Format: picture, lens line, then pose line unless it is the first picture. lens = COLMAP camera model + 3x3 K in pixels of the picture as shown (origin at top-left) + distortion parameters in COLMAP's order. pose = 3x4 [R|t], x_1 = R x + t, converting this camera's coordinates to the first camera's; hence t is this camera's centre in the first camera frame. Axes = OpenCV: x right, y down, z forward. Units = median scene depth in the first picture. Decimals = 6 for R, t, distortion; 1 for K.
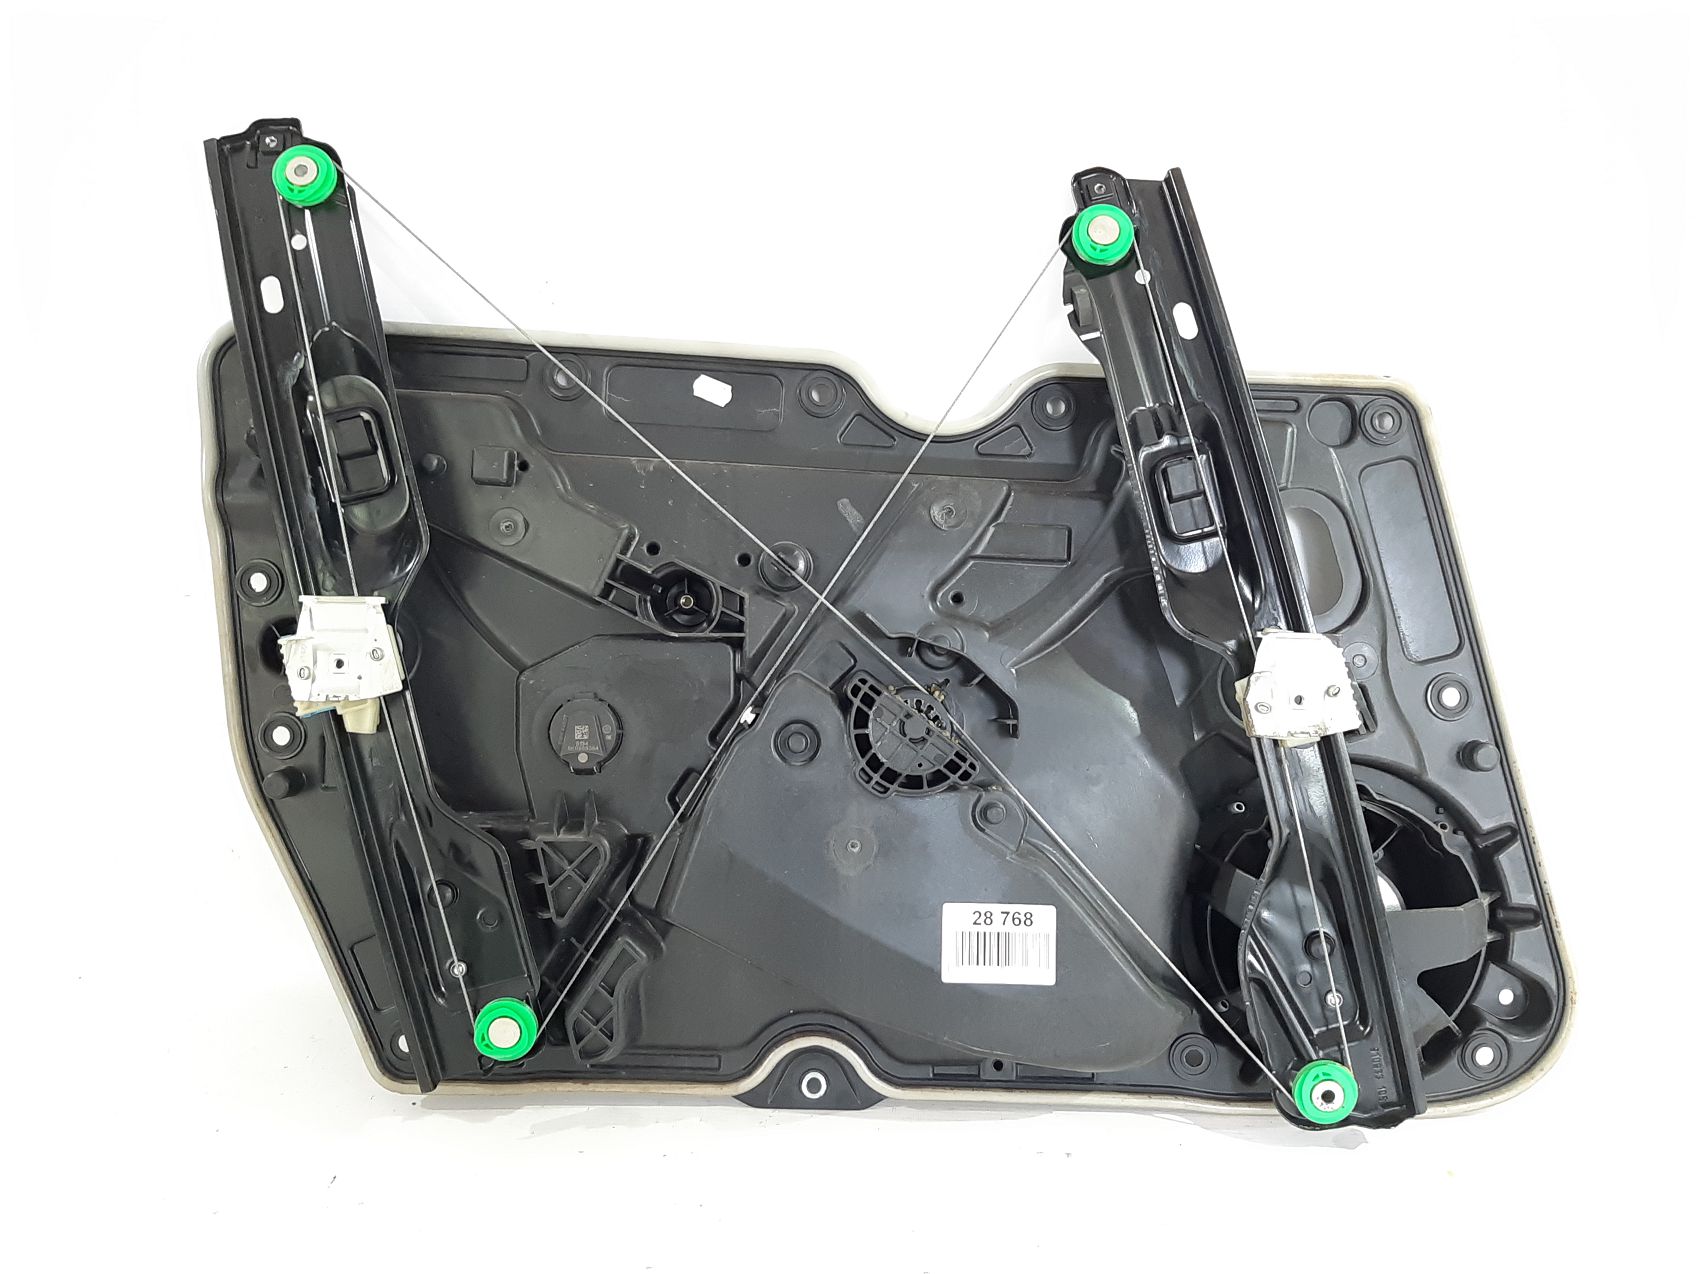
lens RADIAL K [[1223.2, 0, 849.5], [0, 1223.2, 637.0], [0, 0, 1]] dist [0.015362, -0.002729]
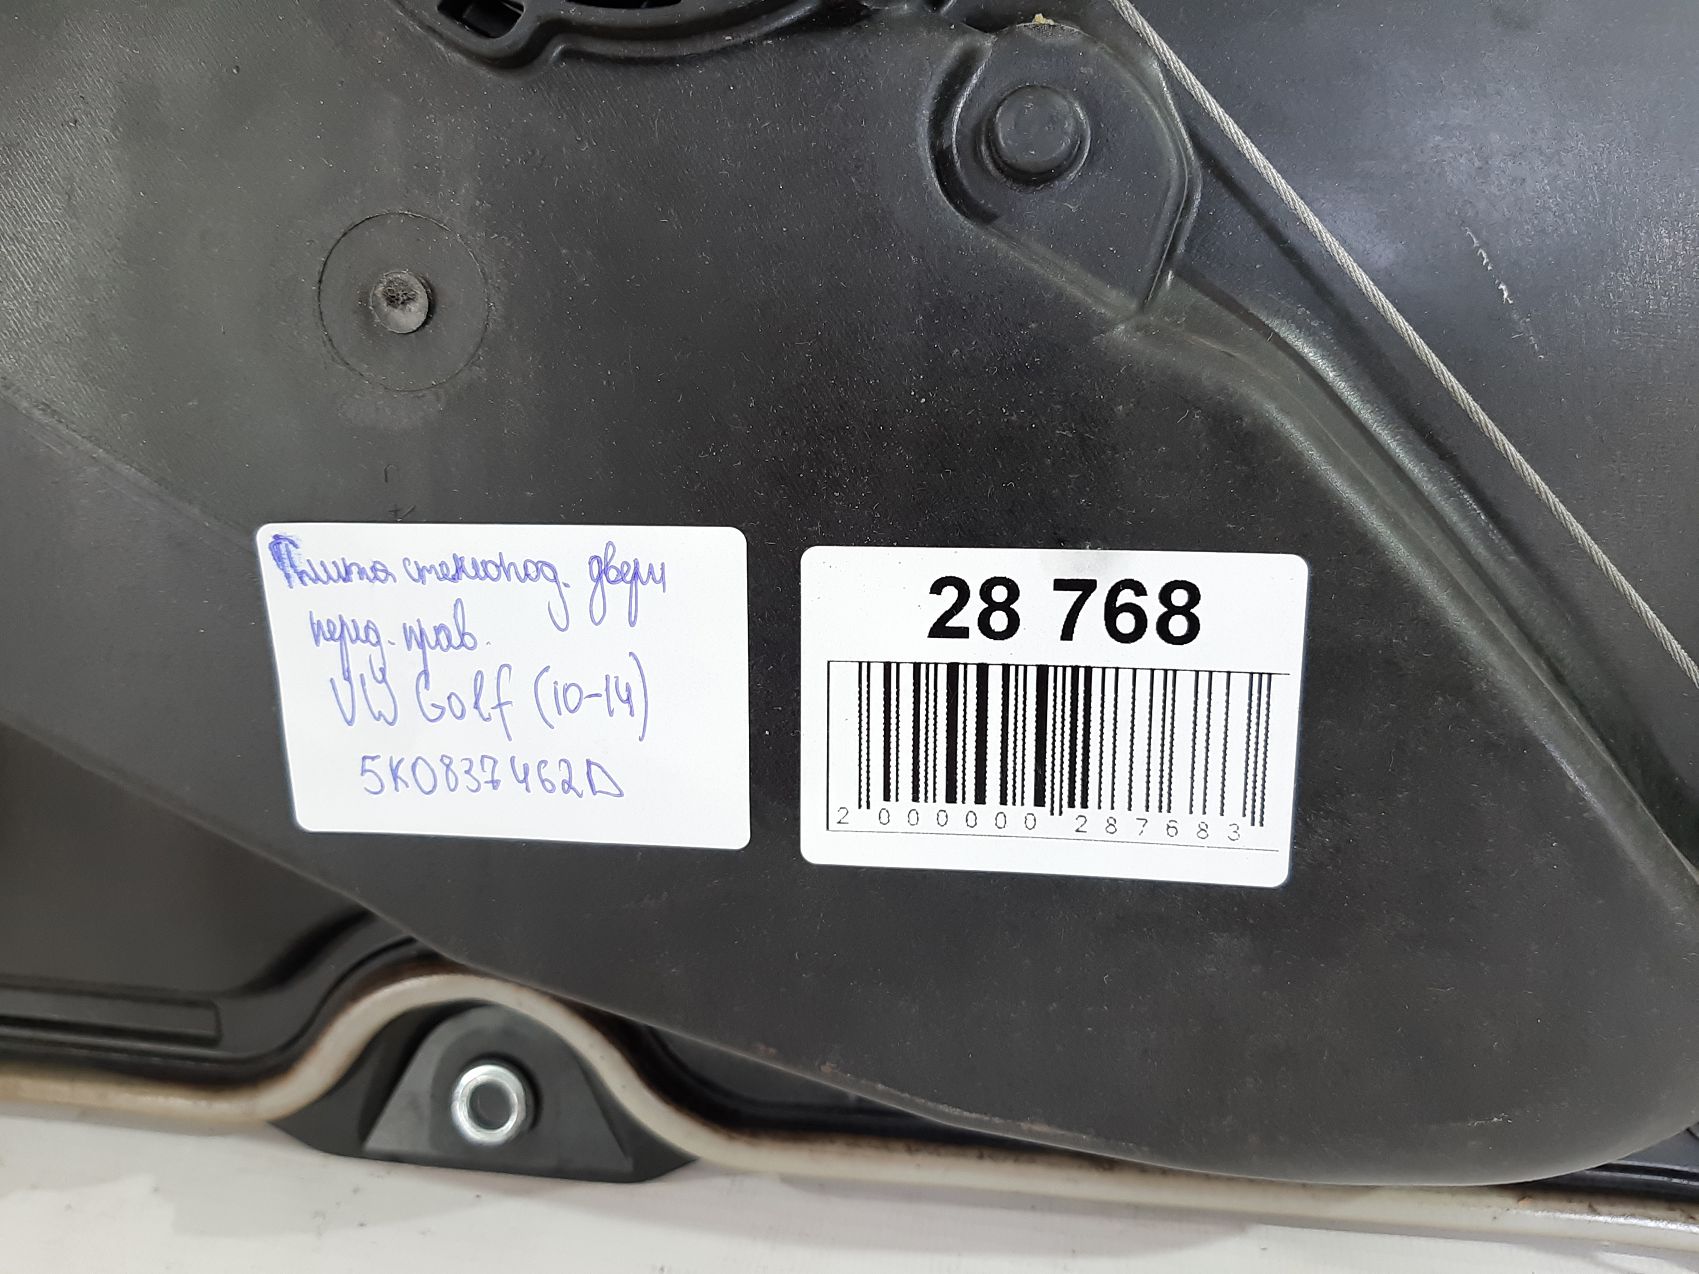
lens RADIAL K [[1223.2, 0, 849.5], [0, 1223.2, 637.0], [0, 0, 1]] dist [0.015362, -0.002729]
pose [[0.984152, 0.007341, -0.177173, 0.126046], [0.039125, 0.965530, 0.257335, 0.173591], [0.172955, -0.260189, 0.949941, 0.770872]]
